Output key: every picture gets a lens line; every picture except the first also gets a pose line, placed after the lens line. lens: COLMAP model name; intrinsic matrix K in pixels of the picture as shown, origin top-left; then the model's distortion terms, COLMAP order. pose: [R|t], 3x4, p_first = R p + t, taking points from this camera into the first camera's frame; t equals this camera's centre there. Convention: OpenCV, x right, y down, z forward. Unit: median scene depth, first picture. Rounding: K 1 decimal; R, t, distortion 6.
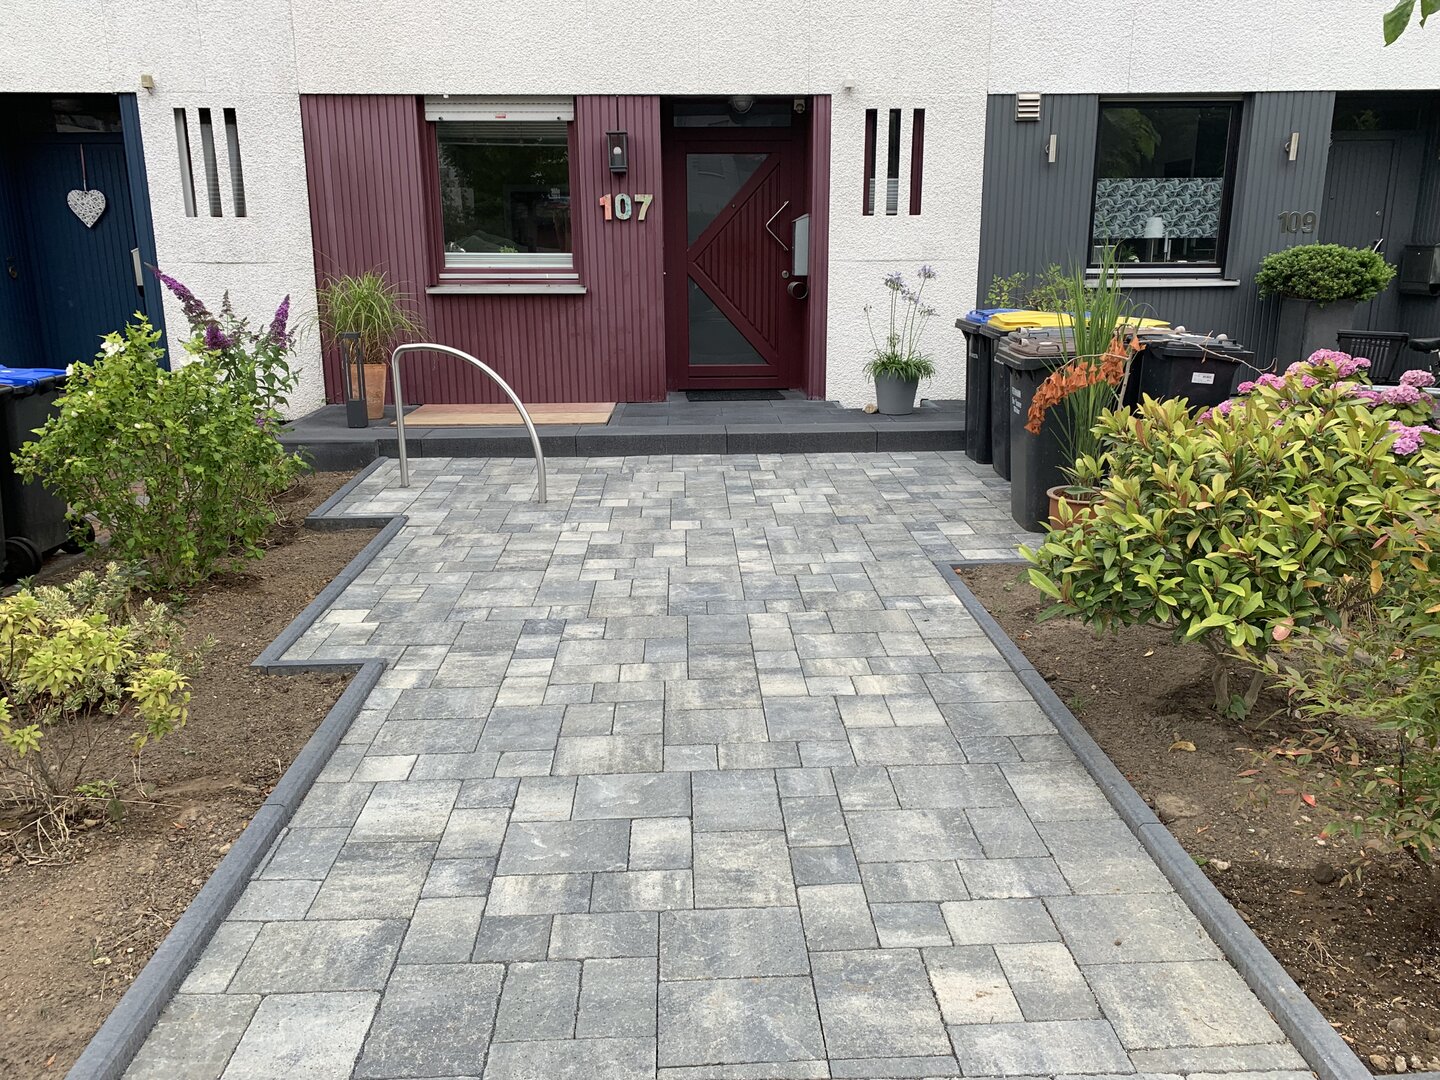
lens RADIAL K [[1097.5, 0, 720.0], [0, 1097.5, 540.0], [0, 0, 1]] dist [0.087216, -0.134984]
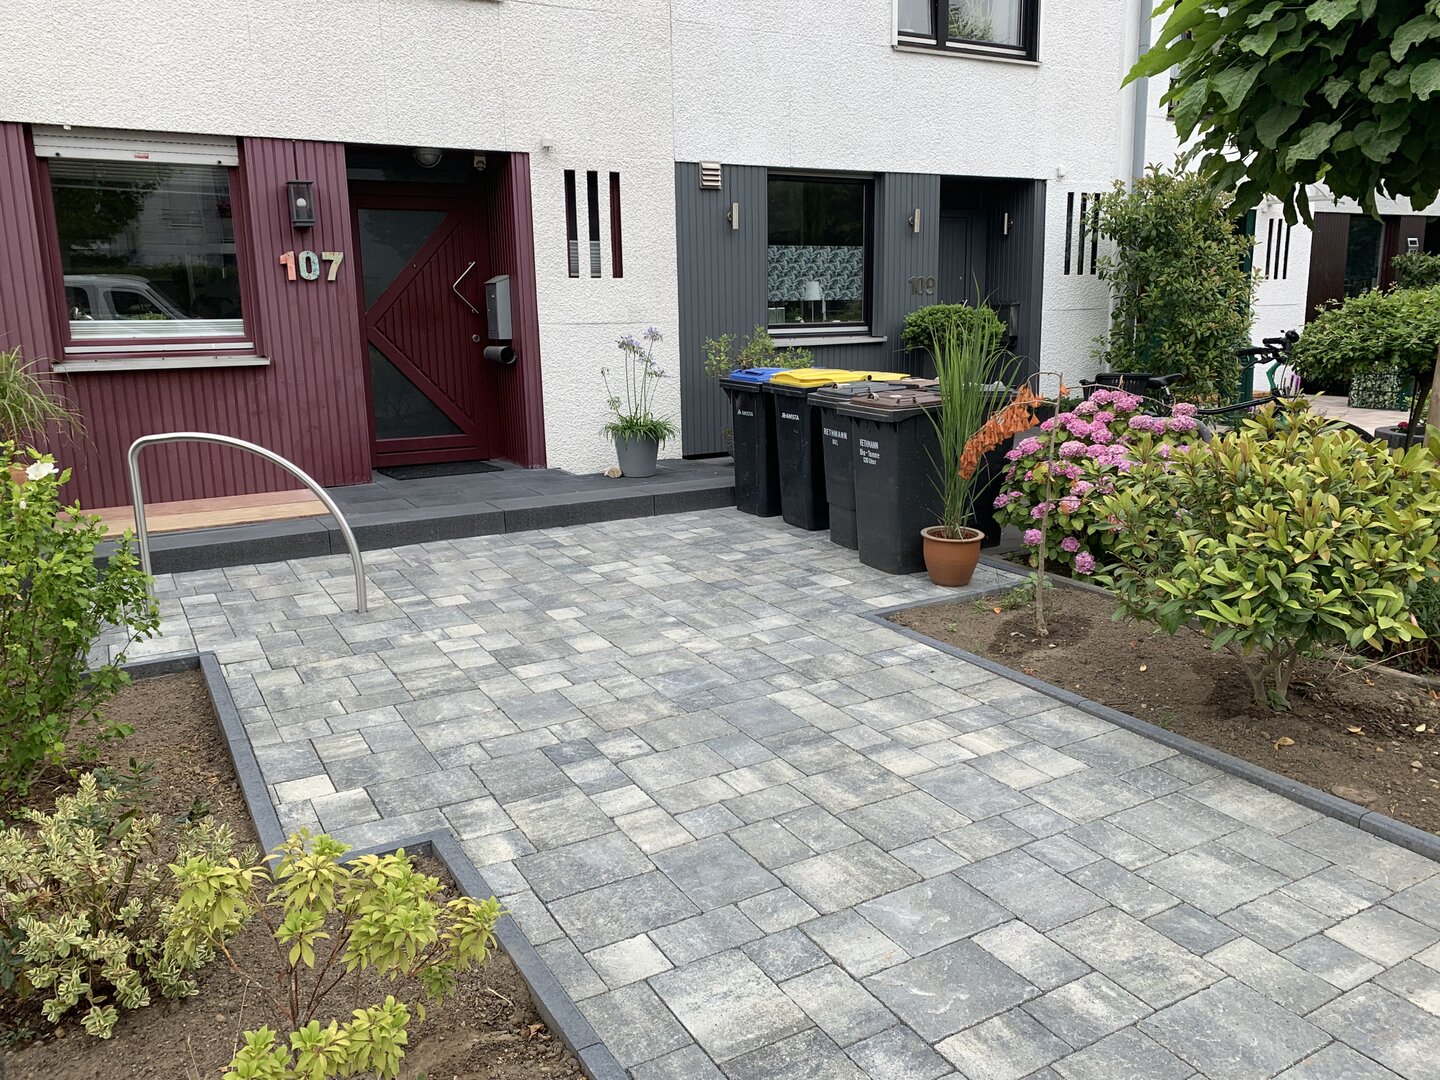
lens RADIAL K [[1084.5, 0, 719.1], [0, 1084.5, 565.6], [0, 0, 1]] dist [0.025585, -0.008815]
pose [[0.883656, -0.117728, 0.453092, -0.234109], [0.130427, 0.991453, 0.003243, -0.028677], [-0.449601, 0.056229, 0.891458, 0.106326]]
